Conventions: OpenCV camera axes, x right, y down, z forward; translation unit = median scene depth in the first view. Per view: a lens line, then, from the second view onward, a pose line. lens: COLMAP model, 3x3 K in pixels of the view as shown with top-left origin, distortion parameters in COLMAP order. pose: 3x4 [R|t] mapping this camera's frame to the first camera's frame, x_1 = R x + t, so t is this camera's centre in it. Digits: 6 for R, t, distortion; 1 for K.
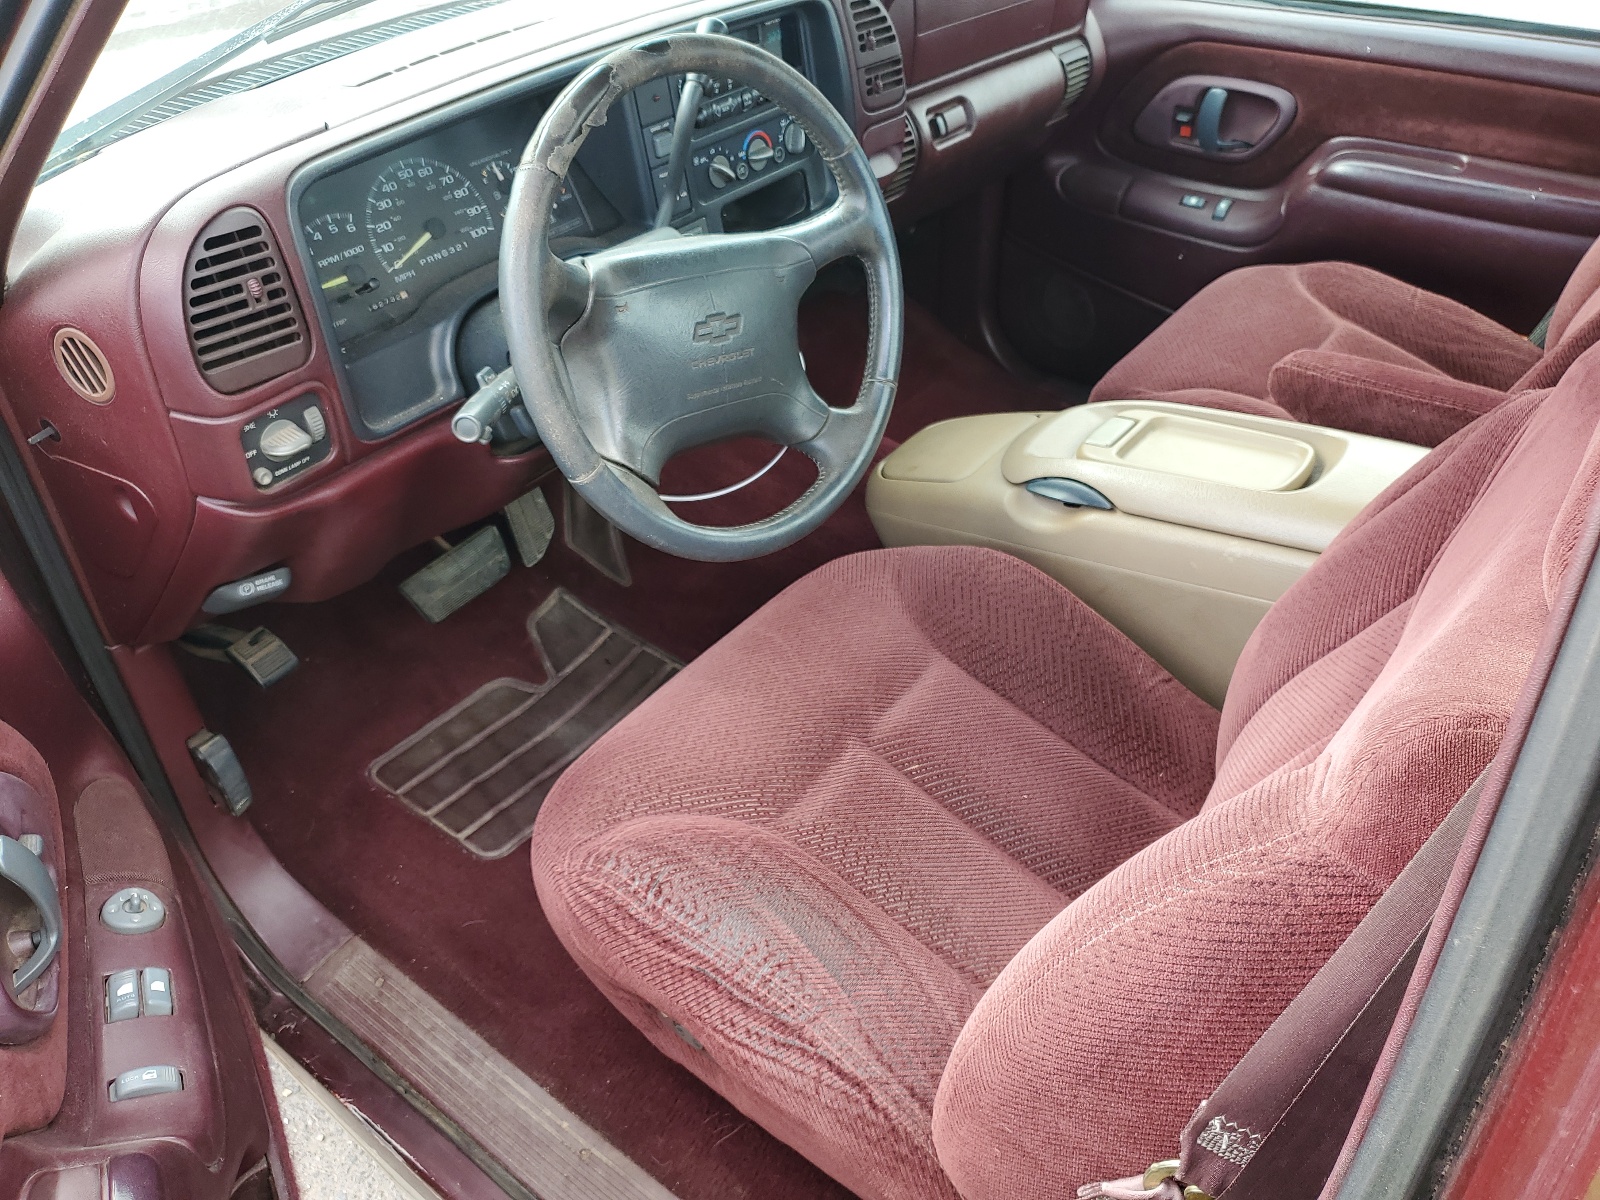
lens RADIAL K [[1187.3, 0, 796.6], [0, 1187.3, 644.6], [0, 0, 1]] dist [0.093654, -0.127941]
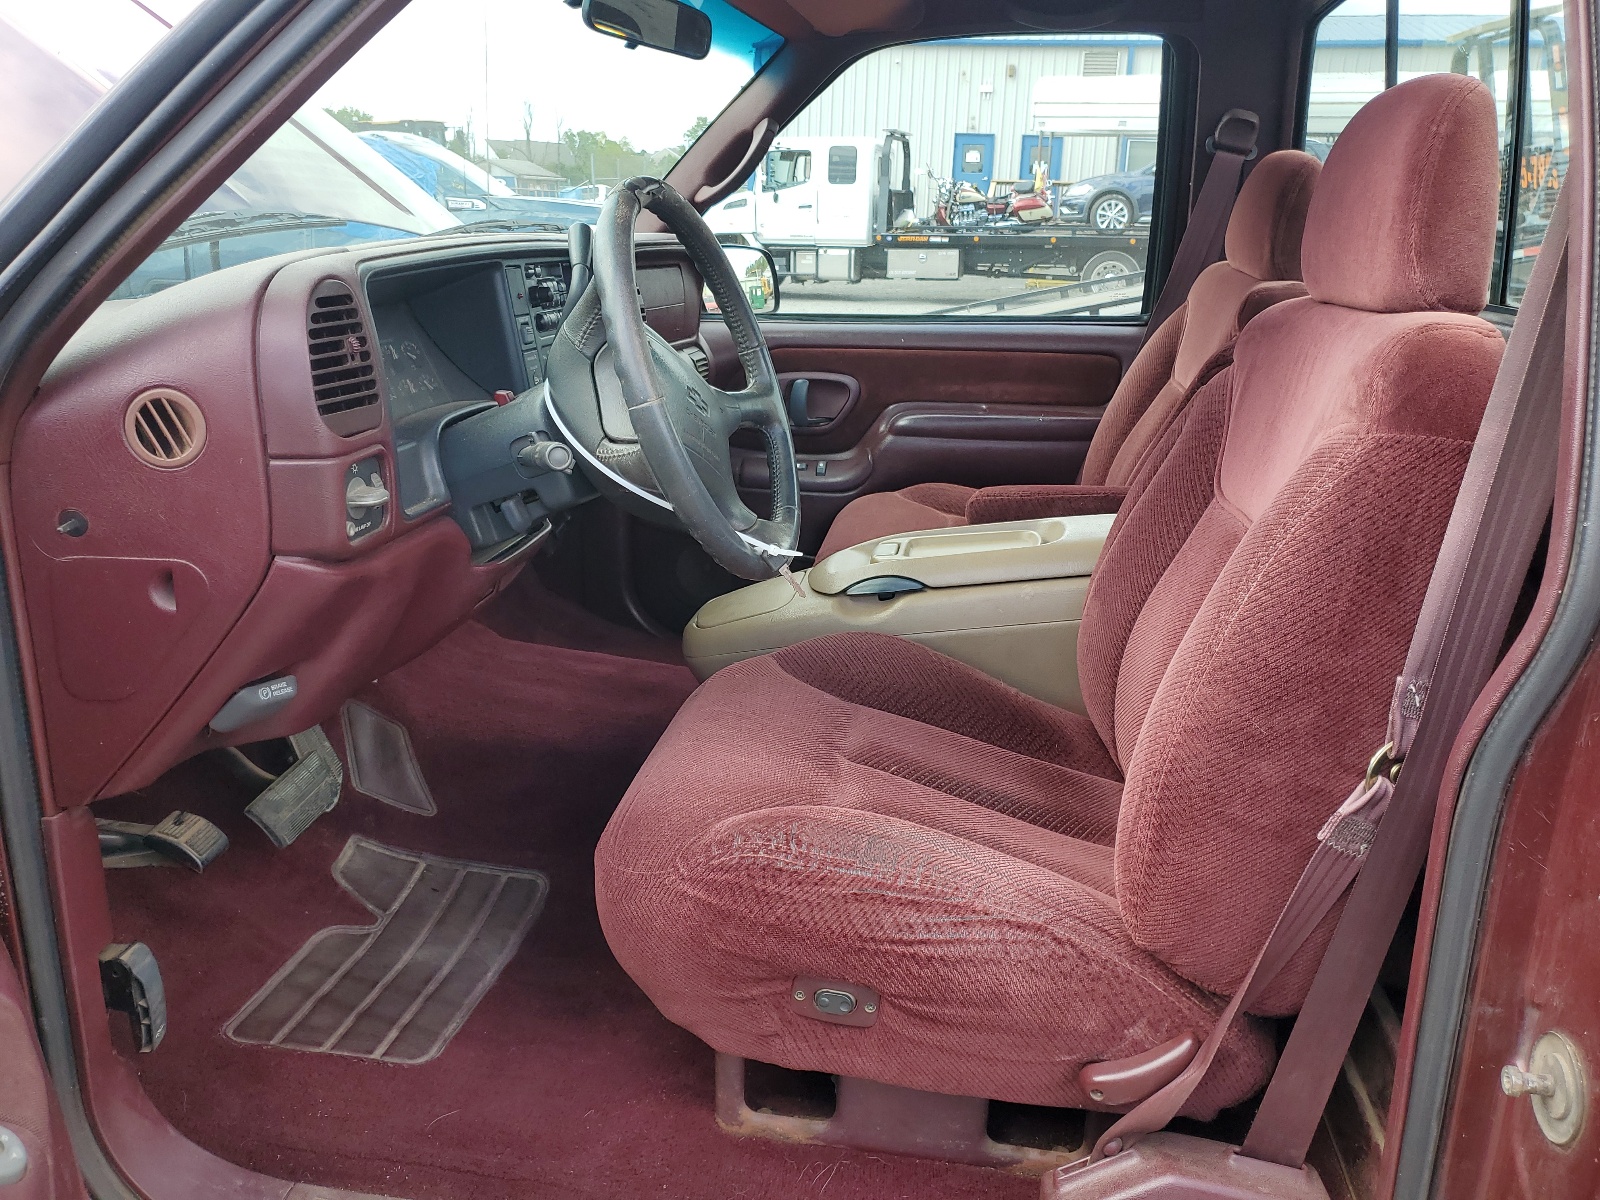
lens RADIAL K [[1187.3, 0, 796.6], [0, 1187.3, 644.6], [0, 0, 1]] dist [0.093654, -0.127941]
pose [[0.887502, -0.136561, 0.440103, -0.366857], [0.278563, 0.919806, -0.276333, 0.220749], [-0.367073, 0.367842, 0.854371, 0.012387]]
